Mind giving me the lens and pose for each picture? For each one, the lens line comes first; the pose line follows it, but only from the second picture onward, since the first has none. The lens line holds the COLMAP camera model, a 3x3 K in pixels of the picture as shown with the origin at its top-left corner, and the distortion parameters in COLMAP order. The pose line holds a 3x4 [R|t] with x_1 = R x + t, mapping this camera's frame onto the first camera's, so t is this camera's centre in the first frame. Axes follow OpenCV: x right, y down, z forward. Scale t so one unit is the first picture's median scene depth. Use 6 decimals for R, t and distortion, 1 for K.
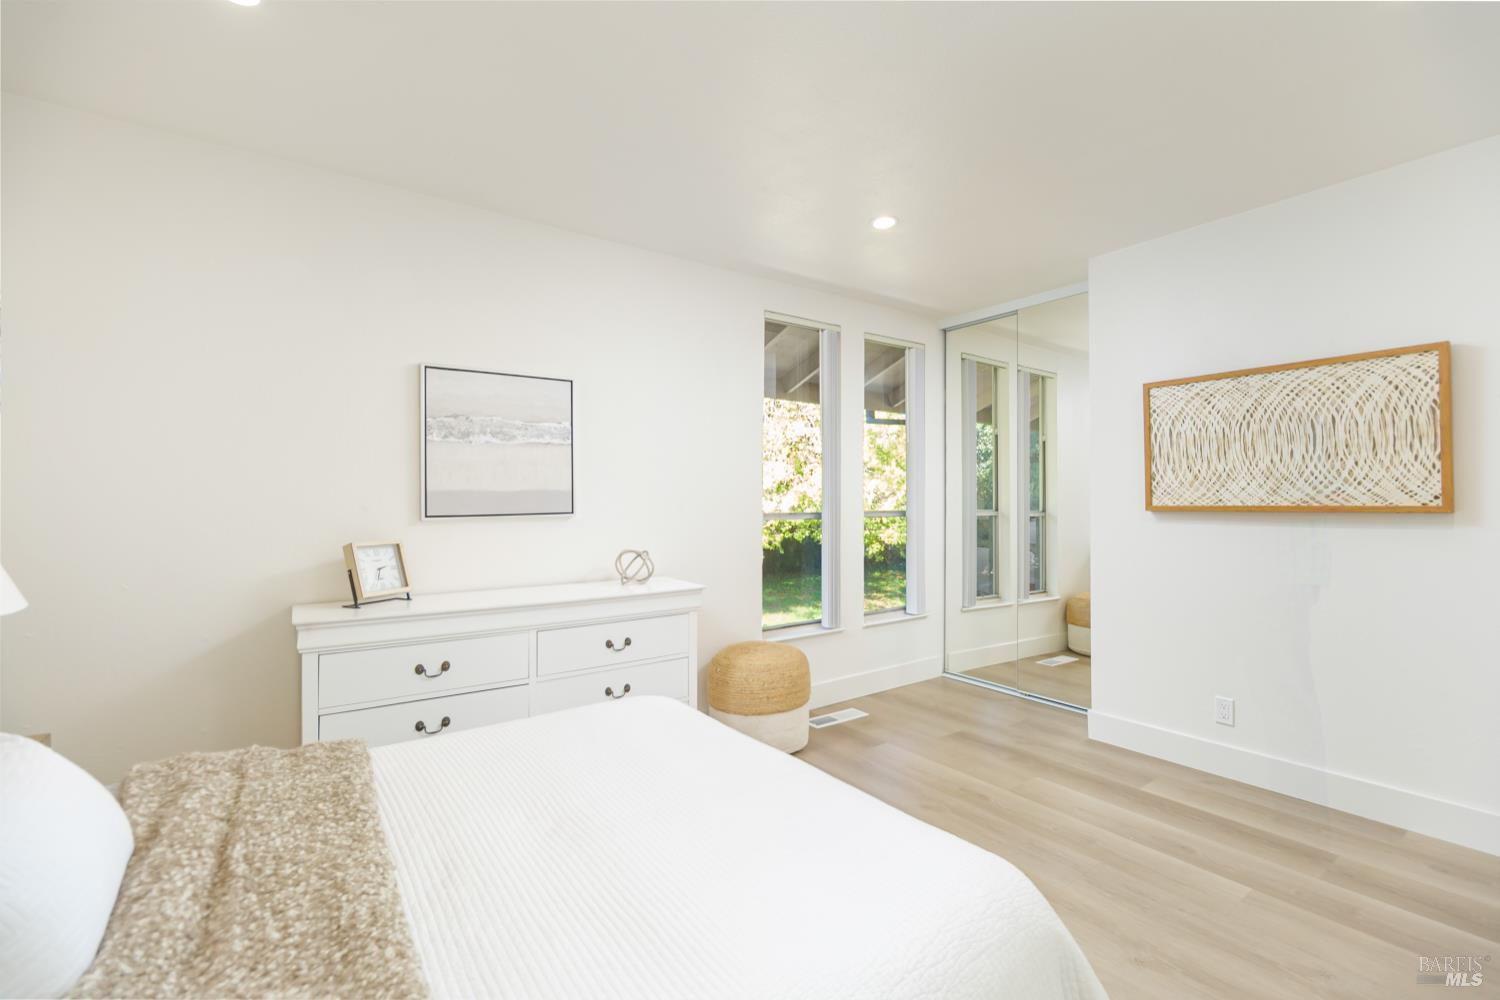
lens RADIAL K [[662.2, 0, 758.5], [0, 662.2, 493.4], [0, 0, 1]] dist [0.001128, -0.001071]
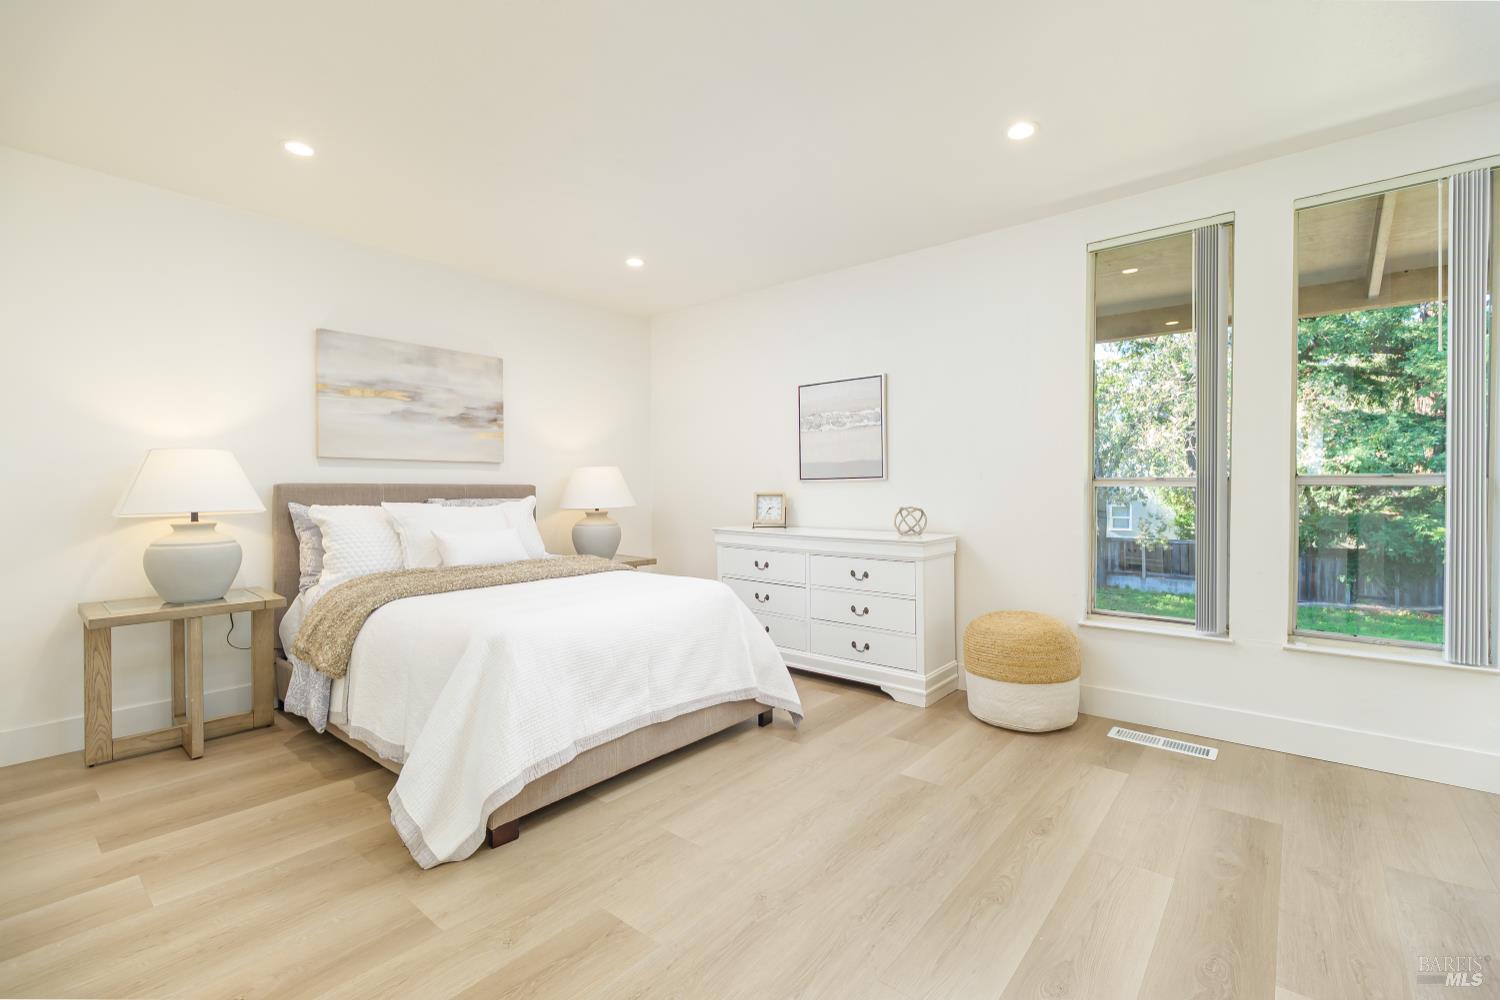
lens RADIAL K [[662.2, 0, 763.5], [0, 662.2, 496.6], [0, 0, 1]] dist [0.001128, -0.001071]
pose [[0.241961, 0.008950, -0.970245, 0.971671], [0.002933, 0.999946, 0.009956, 0.056859], [0.970282, -0.005255, 0.241921, 0.481086]]
